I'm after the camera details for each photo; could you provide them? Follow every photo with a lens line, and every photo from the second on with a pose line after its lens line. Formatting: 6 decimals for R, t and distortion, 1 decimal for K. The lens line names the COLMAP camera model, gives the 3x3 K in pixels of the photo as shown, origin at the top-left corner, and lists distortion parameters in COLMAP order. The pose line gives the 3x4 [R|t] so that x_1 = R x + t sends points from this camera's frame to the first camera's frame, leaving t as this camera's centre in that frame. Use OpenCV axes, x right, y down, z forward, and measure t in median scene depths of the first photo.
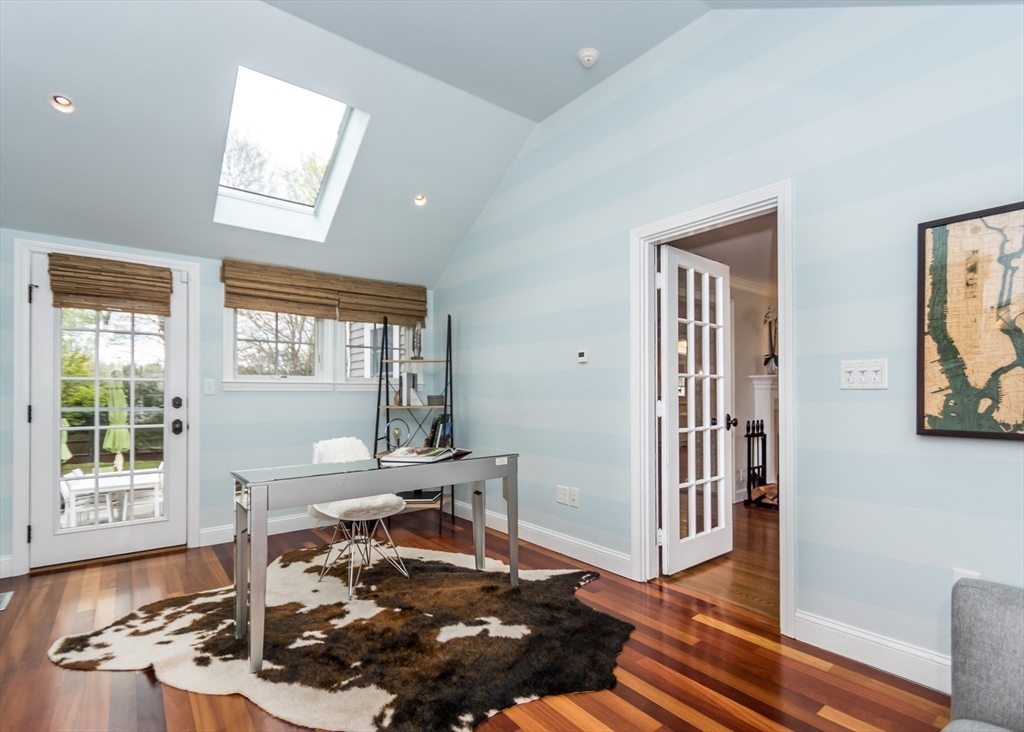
lens RADIAL K [[507.2, 0, 514.8], [0, 507.2, 379.3], [0, 0, 1]] dist [-0.001563, -0.001113]
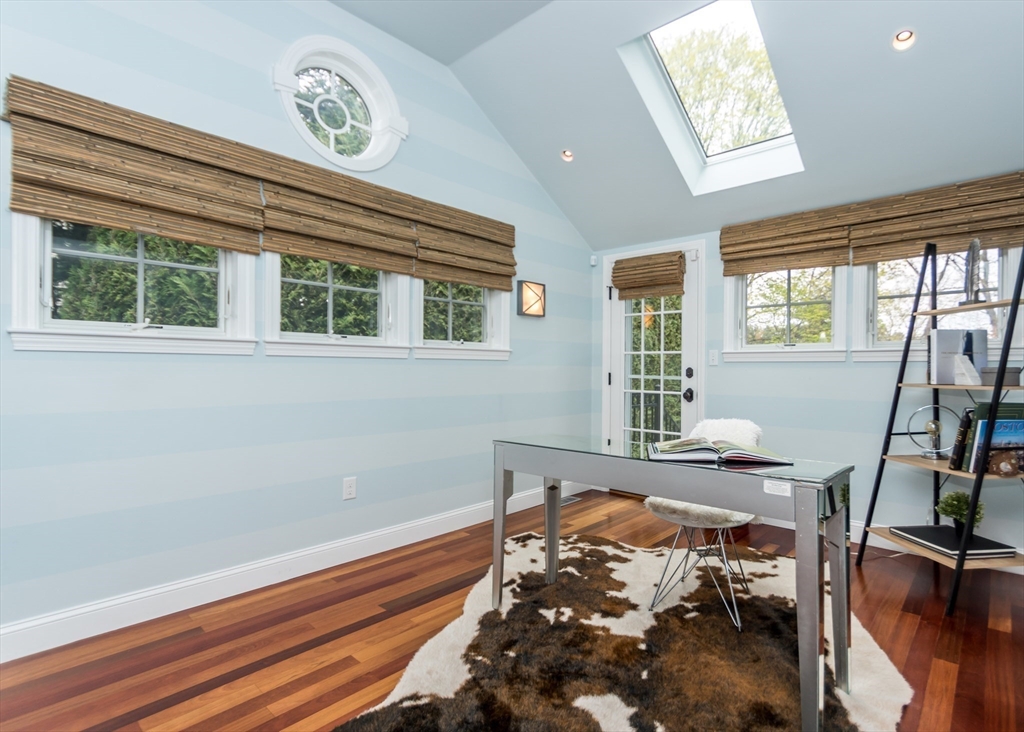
lens RADIAL K [[487.5, 0, 513.5], [0, 487.5, 361.4], [0, 0, 1]] dist [0.002561, 0.000298]
pose [[0.181848, -0.006609, -0.983304, 0.410301], [0.024147, 0.999706, -0.002253, 0.021078], [0.983030, -0.023335, 0.181954, 0.615194]]
